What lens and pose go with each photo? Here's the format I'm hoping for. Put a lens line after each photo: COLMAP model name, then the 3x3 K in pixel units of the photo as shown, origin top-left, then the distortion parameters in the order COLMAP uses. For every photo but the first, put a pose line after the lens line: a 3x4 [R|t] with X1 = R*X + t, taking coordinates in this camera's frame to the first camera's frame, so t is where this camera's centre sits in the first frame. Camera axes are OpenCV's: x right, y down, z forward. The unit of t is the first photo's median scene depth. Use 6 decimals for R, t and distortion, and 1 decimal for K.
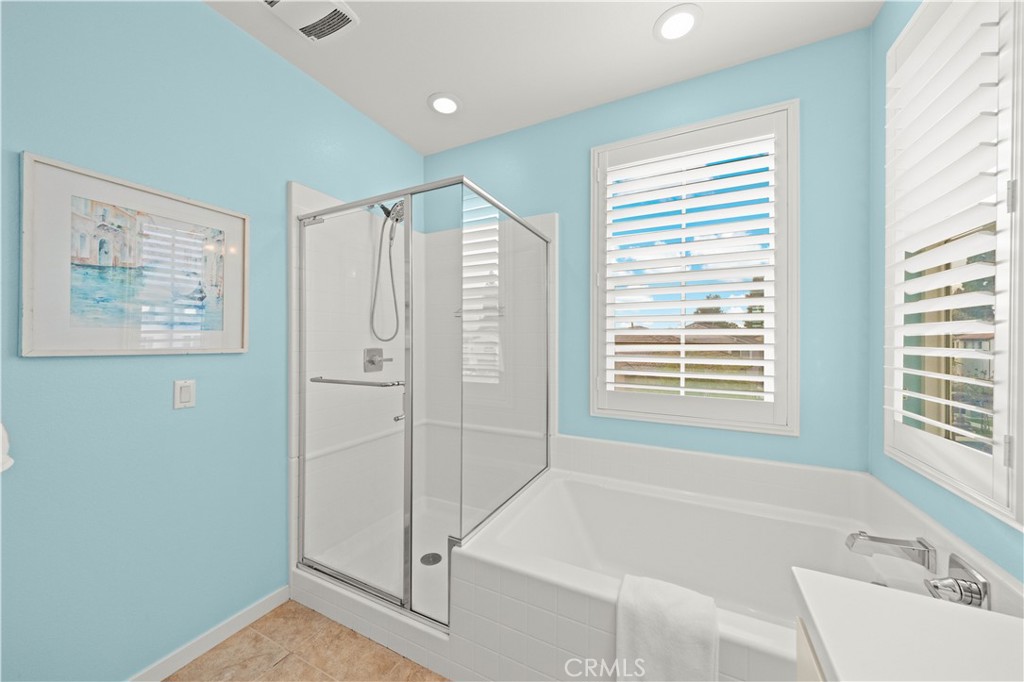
lens RADIAL K [[359.1, 0, 517.0], [0, 359.1, 339.9], [0, 0, 1]] dist [0.008339, -0.000008]
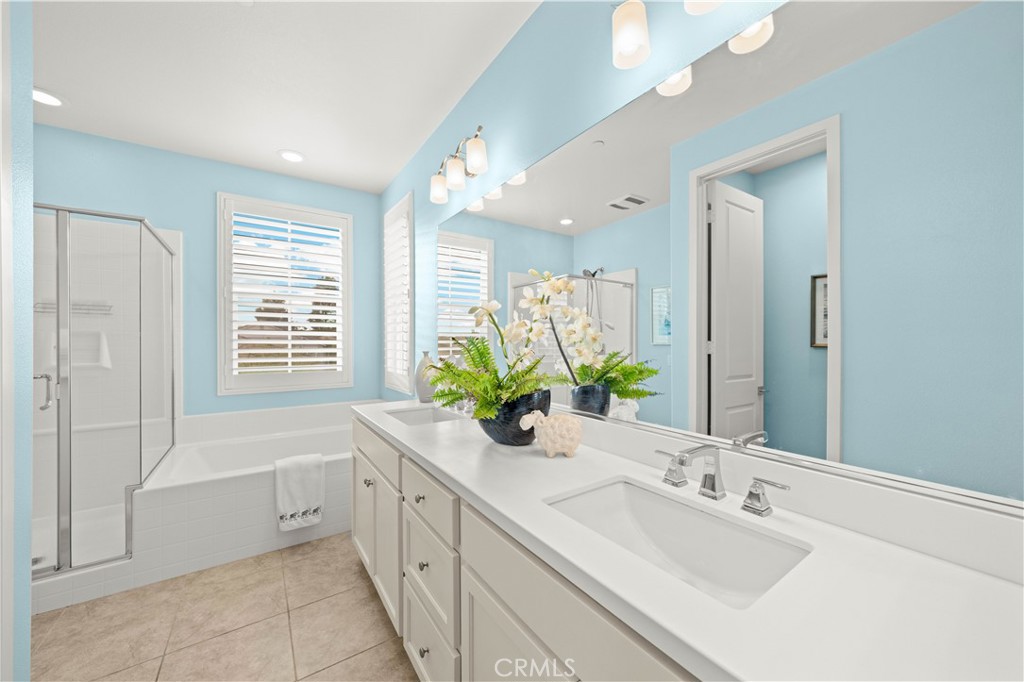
lens RADIAL K [[374.2, 0, 512.7], [0, 374.2, 340.1], [0, 0, 1]] dist [-0.002739, -0.000245]
pose [[0.483473, -0.006008, 0.875339, -0.482405], [0.004357, 0.999981, 0.004457, 0.008422], [-0.875348, 0.001659, 0.483490, -0.618725]]
